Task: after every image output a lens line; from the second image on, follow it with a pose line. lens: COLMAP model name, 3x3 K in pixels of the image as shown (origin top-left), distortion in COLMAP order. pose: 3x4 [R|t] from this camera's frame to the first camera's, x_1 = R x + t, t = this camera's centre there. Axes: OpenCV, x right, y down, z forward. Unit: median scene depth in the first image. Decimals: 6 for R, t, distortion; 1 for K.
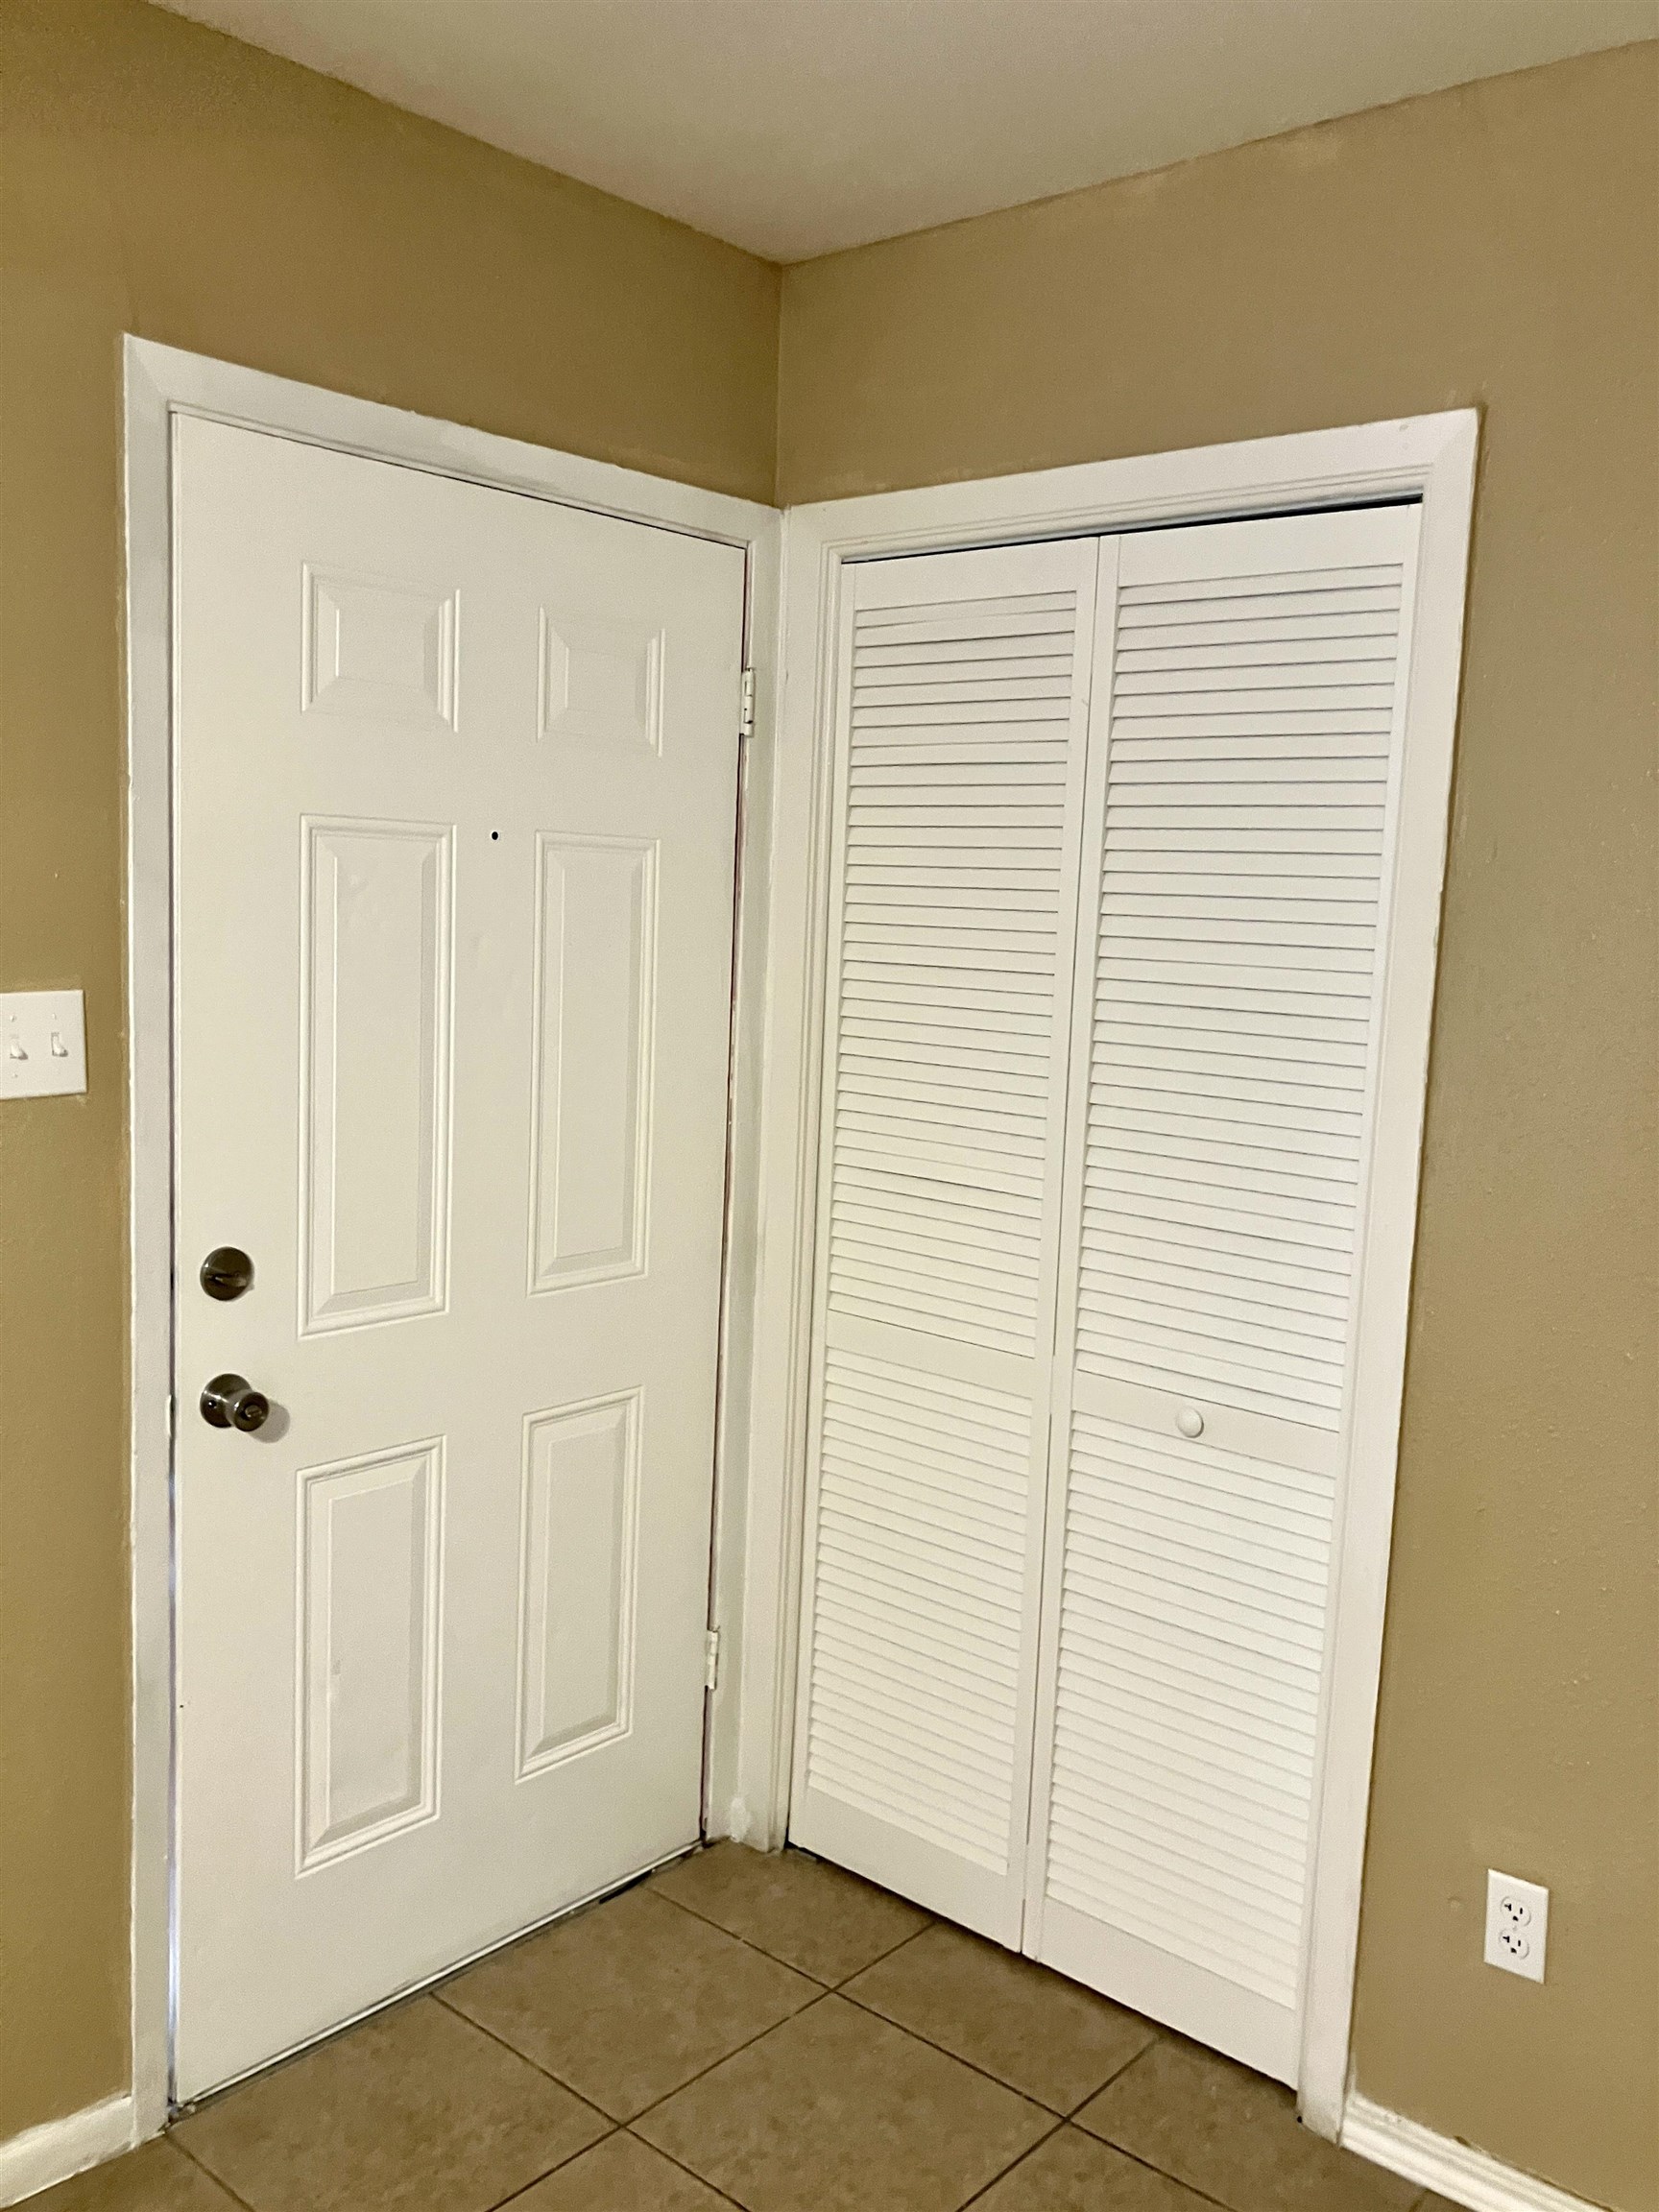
lens RADIAL K [[1834.3, 0, 853.4], [0, 1834.3, 1120.9], [0, 0, 1]] dist [0.010797, 0.022846]
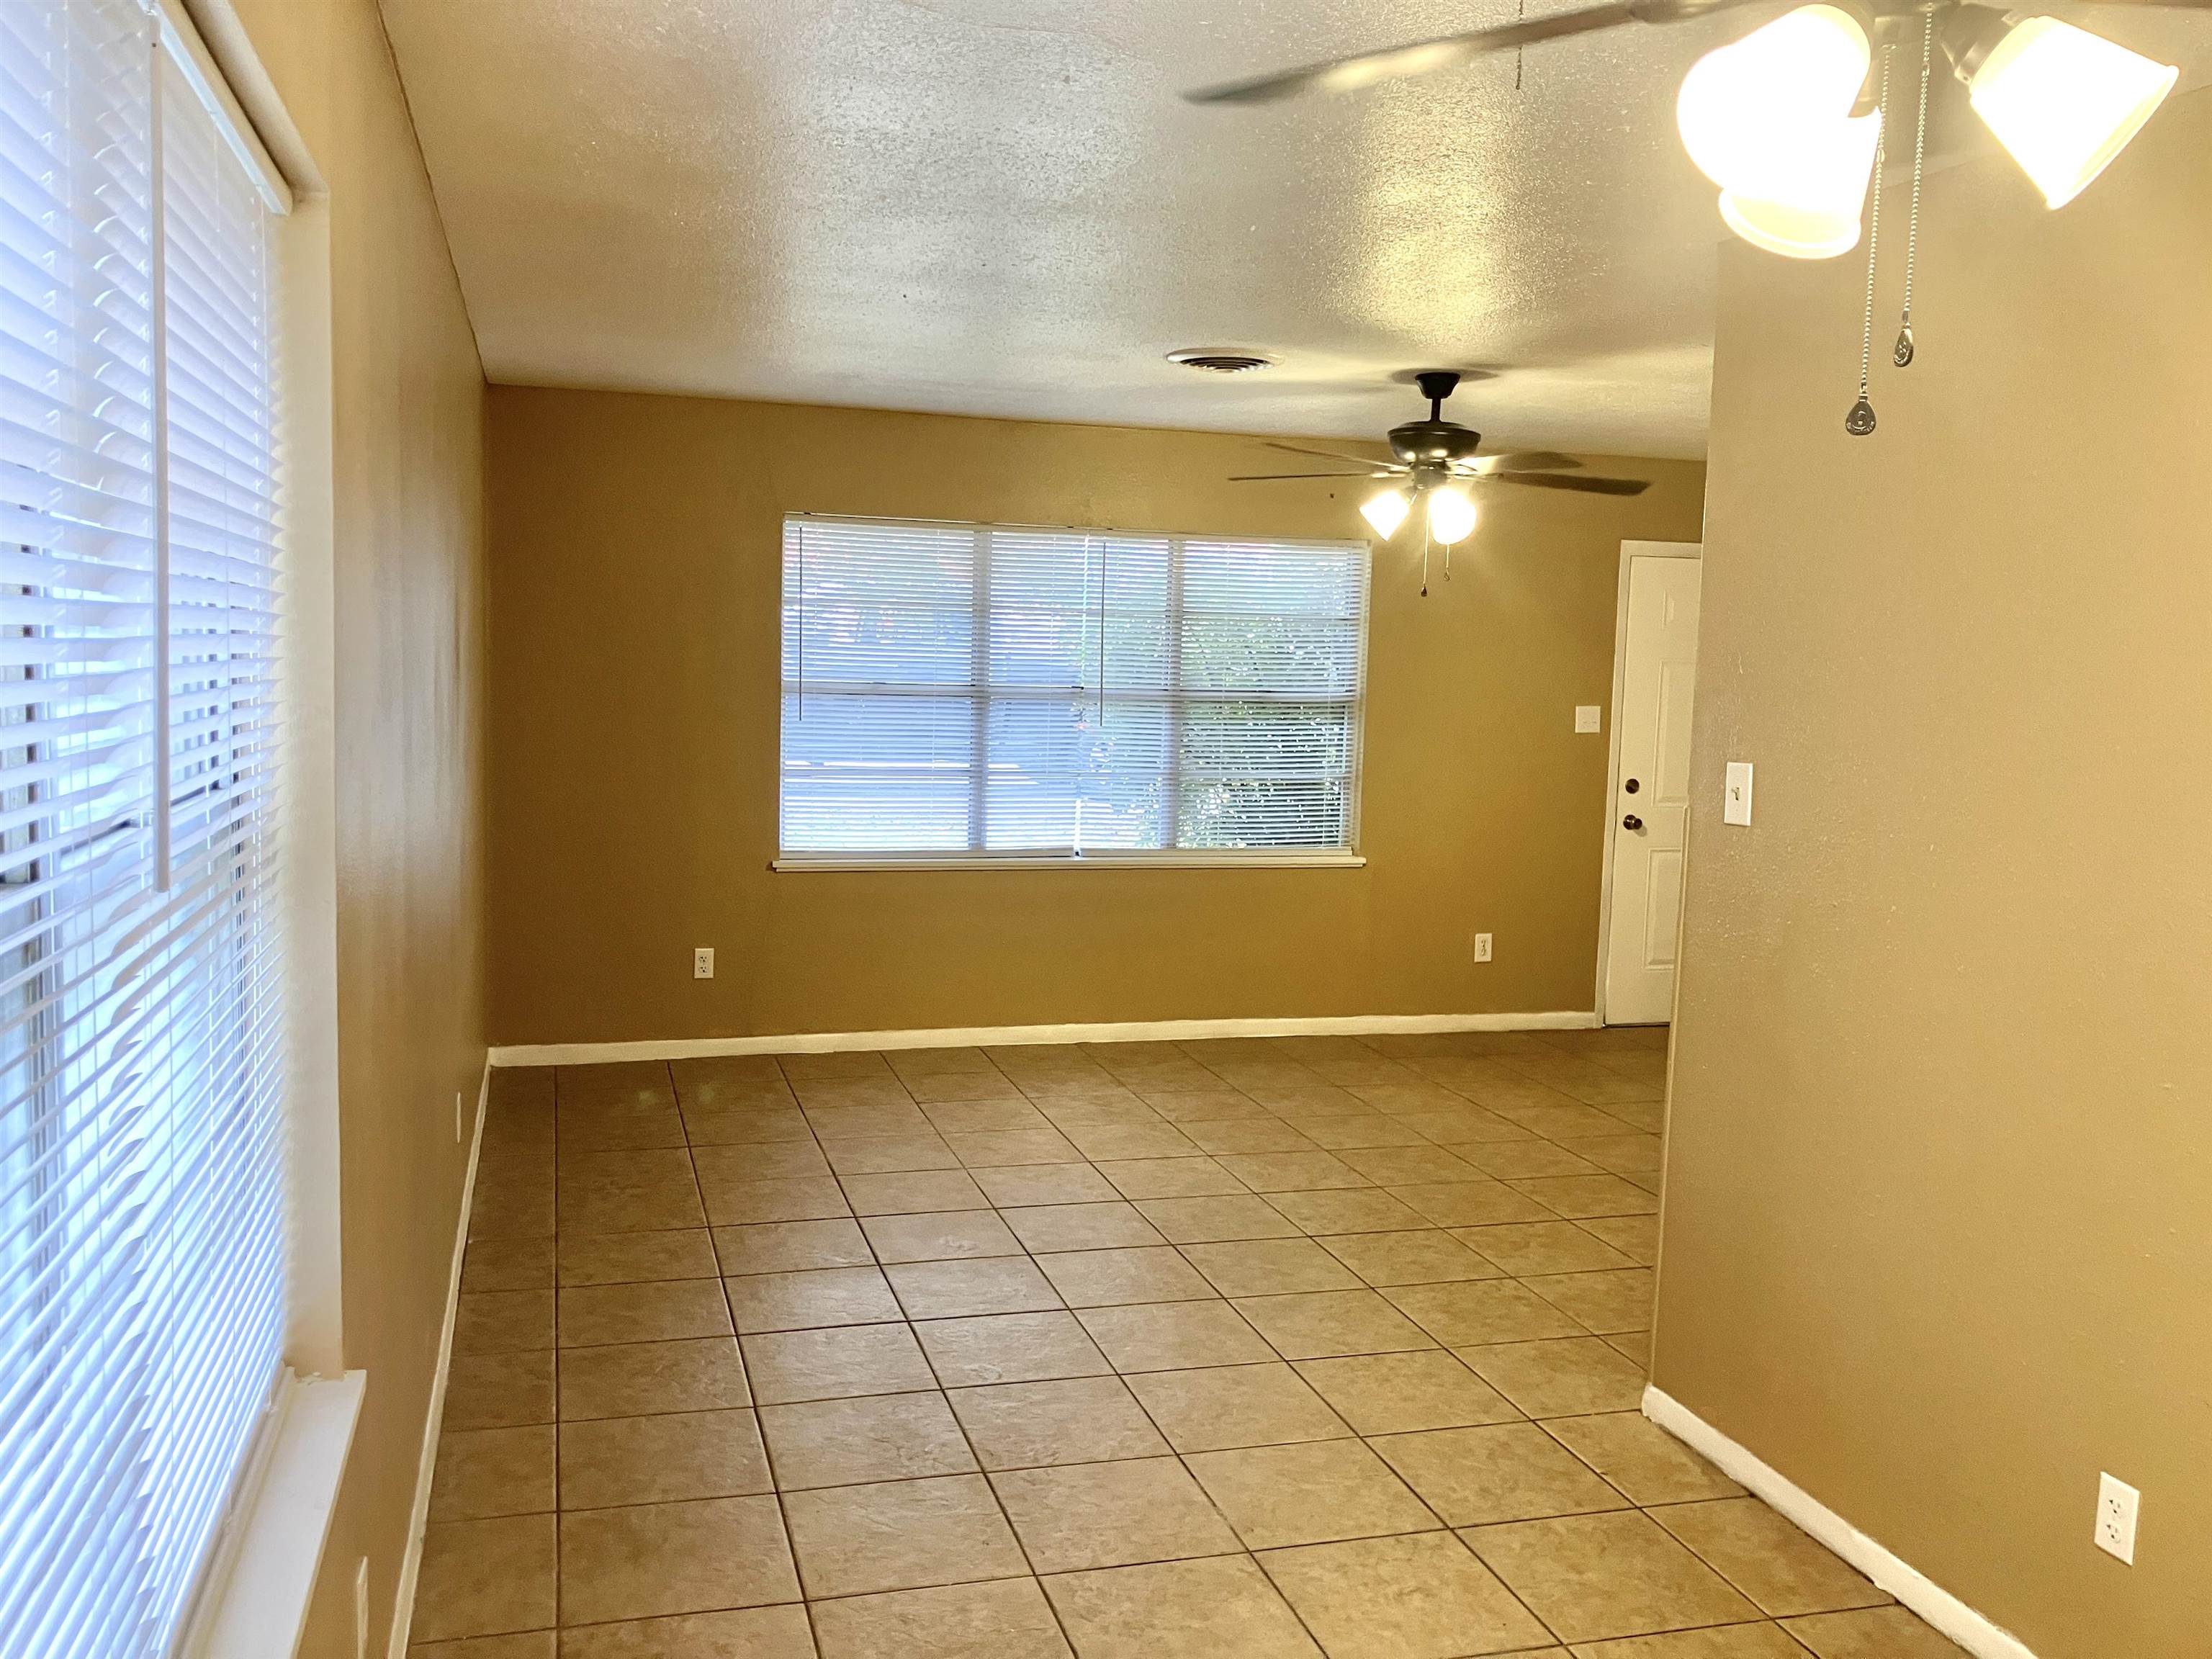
lens RADIAL K [[1796.4, 0, 1106.7], [0, 1796.4, 817.4], [0, 0, 1]] dist [0.212647, -0.289990]
pose [[0.839235, 0.037033, -0.542507, 0.702170], [-0.062534, 0.997632, -0.028636, 0.296796], [0.540161, 0.057957, 0.839563, -2.436272]]
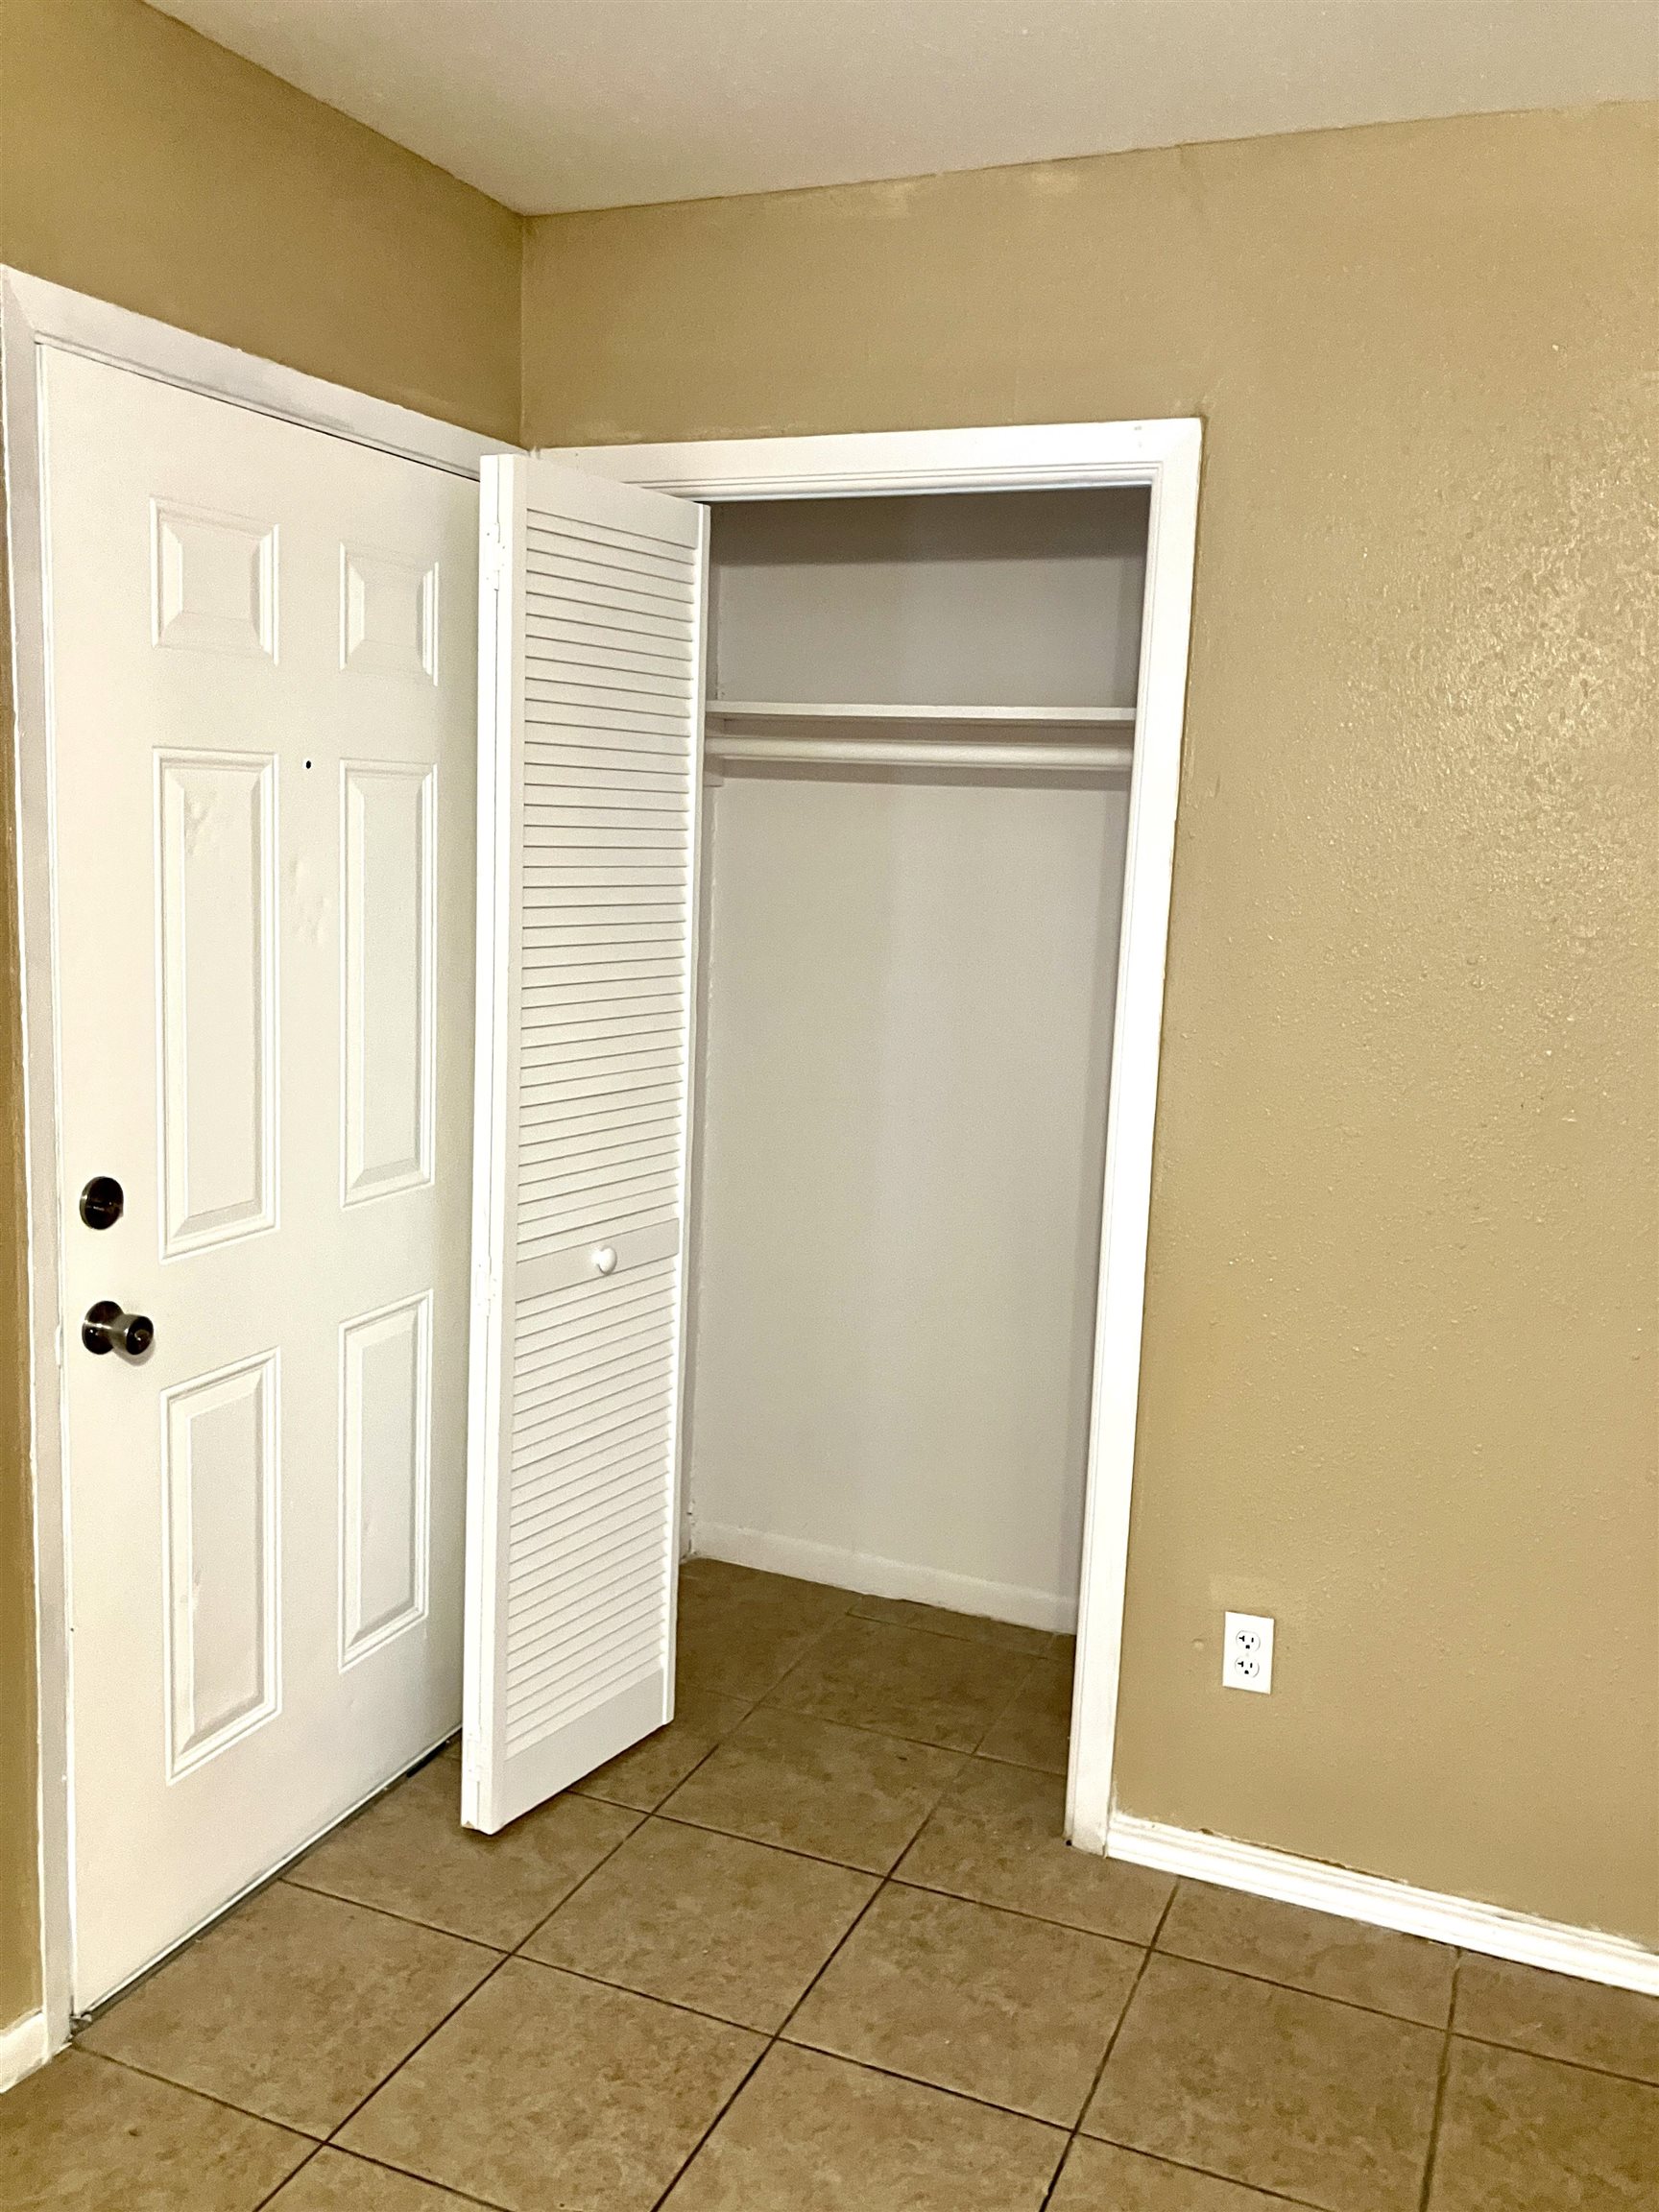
lens RADIAL K [[1837.7, 0, 833.7], [0, 1837.7, 1090.4], [0, 0, 1]] dist [-0.001376, 0.050017]
pose [[0.953050, -0.049160, 0.298795, -0.244437], [0.037266, 0.998274, 0.045380, -0.009405], [-0.300511, -0.032114, 0.953238, -0.083455]]
